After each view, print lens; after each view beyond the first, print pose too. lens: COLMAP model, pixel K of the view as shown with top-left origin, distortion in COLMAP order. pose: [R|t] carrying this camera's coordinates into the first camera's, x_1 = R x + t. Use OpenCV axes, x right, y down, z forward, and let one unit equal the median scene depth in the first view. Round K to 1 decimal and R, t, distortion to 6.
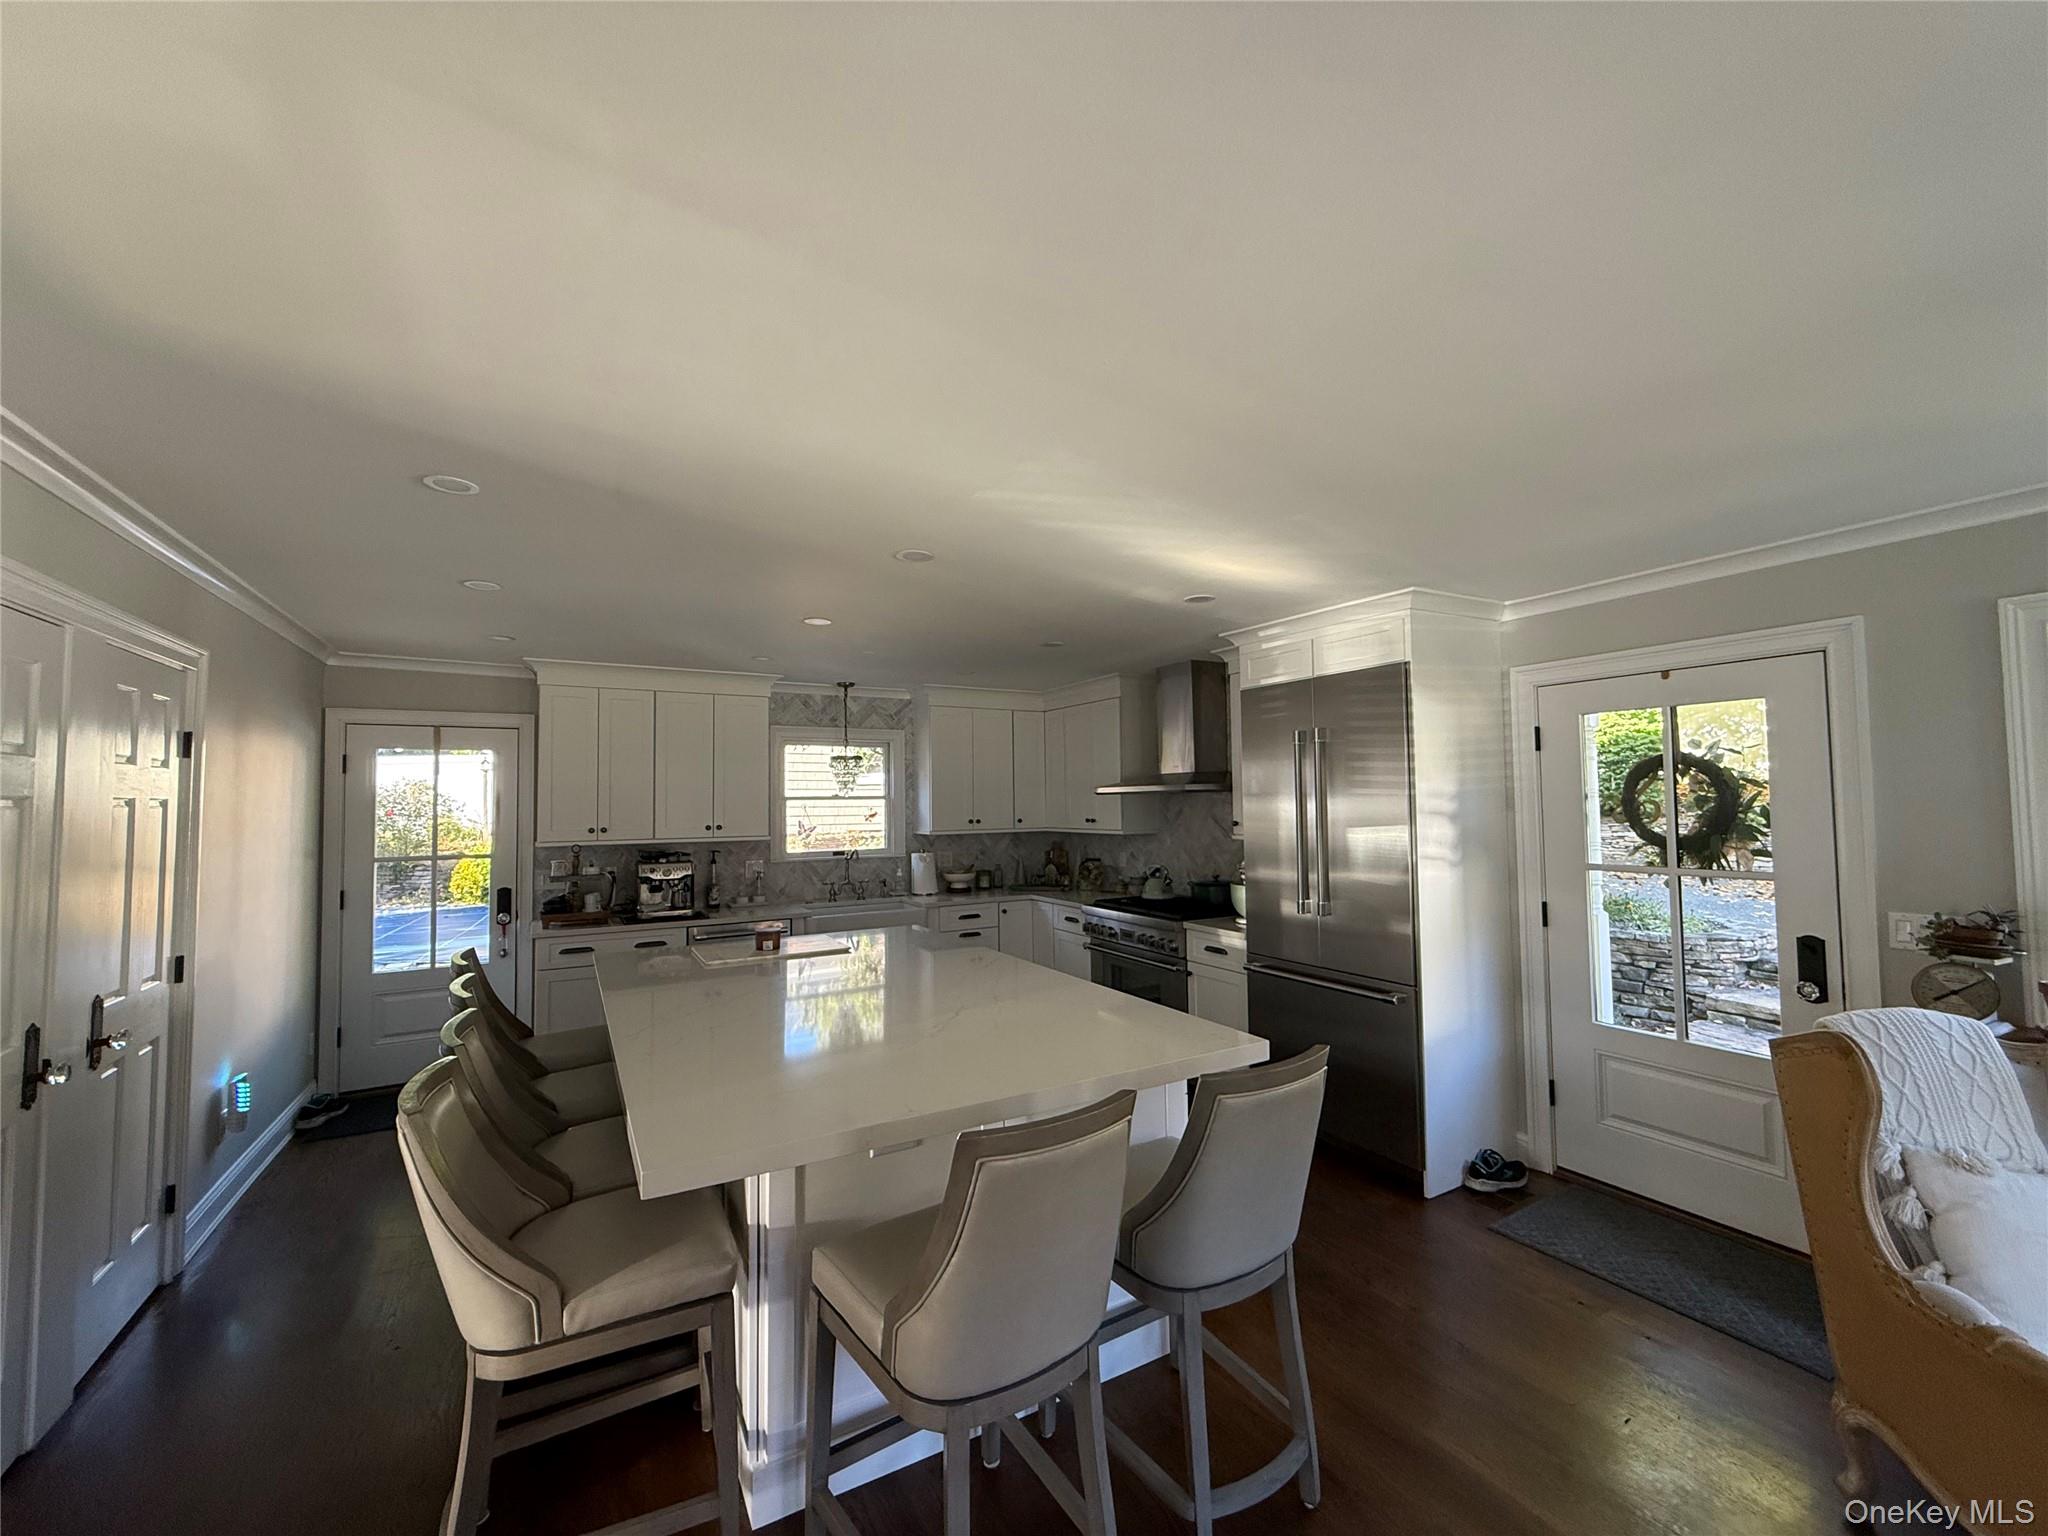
lens RADIAL K [[819.6, 0, 1018.2], [0, 819.6, 762.4], [0, 0, 1]] dist [0.000566, -0.000011]
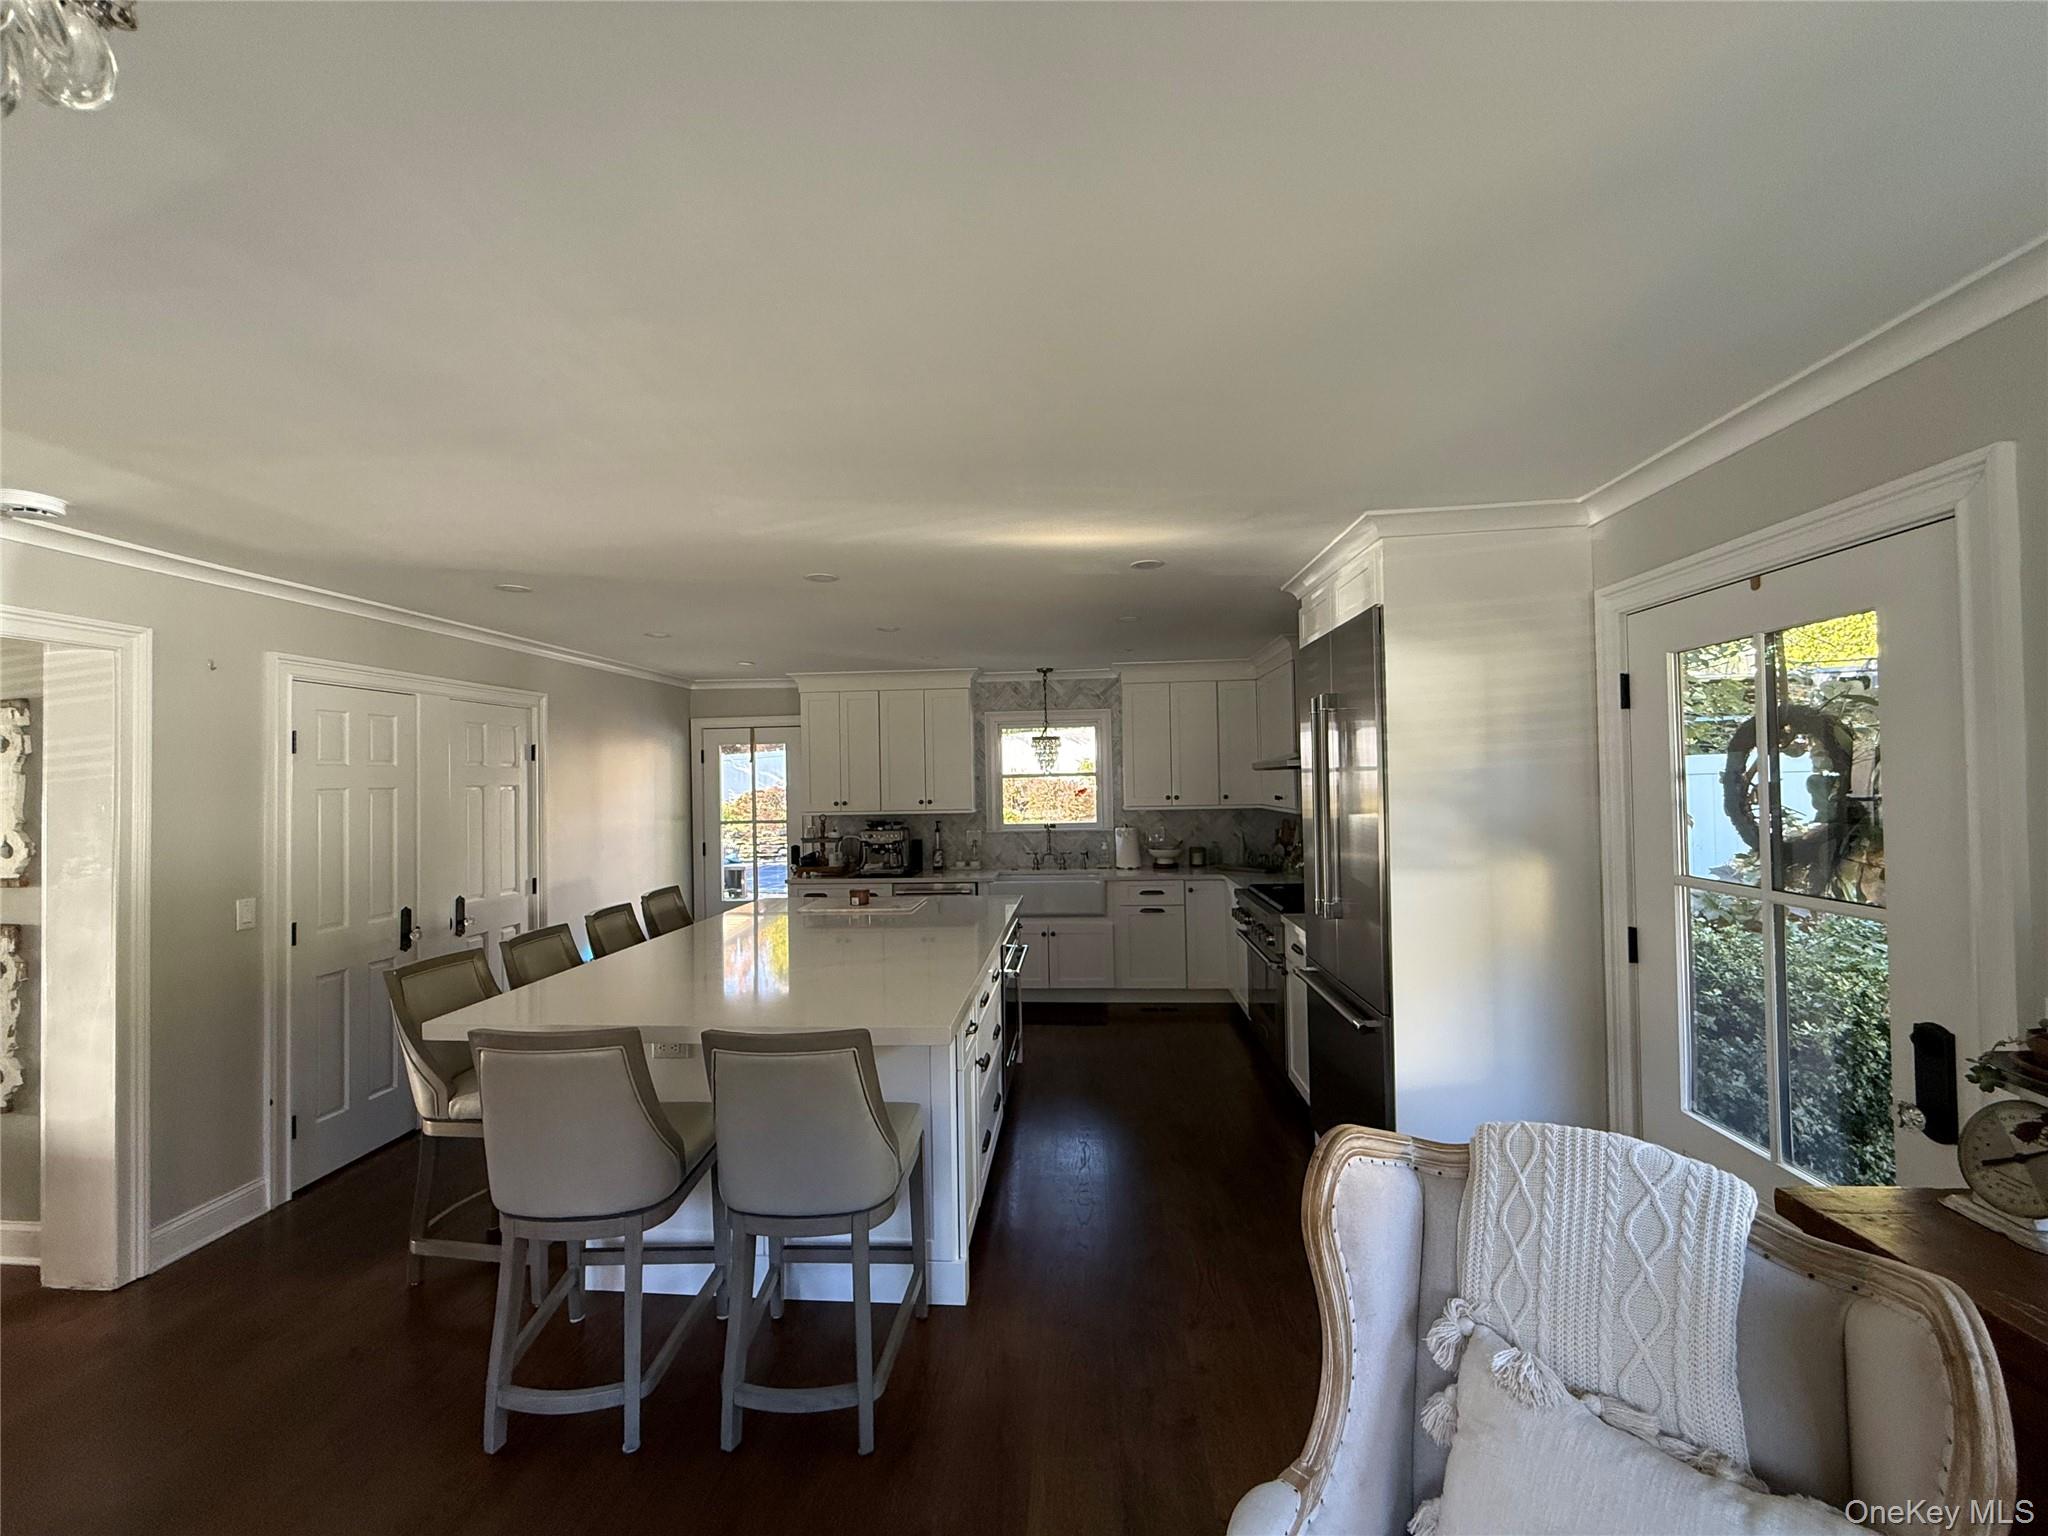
lens RADIAL K [[819.6, 0, 1018.2], [0, 819.6, 762.4], [0, 0, 1]] dist [0.000566, -0.000011]
pose [[0.823852, -0.016228, -0.566573, 0.454253], [0.038754, 0.998864, 0.027743, -0.006126], [0.565479, -0.044814, 0.823544, 0.108393]]
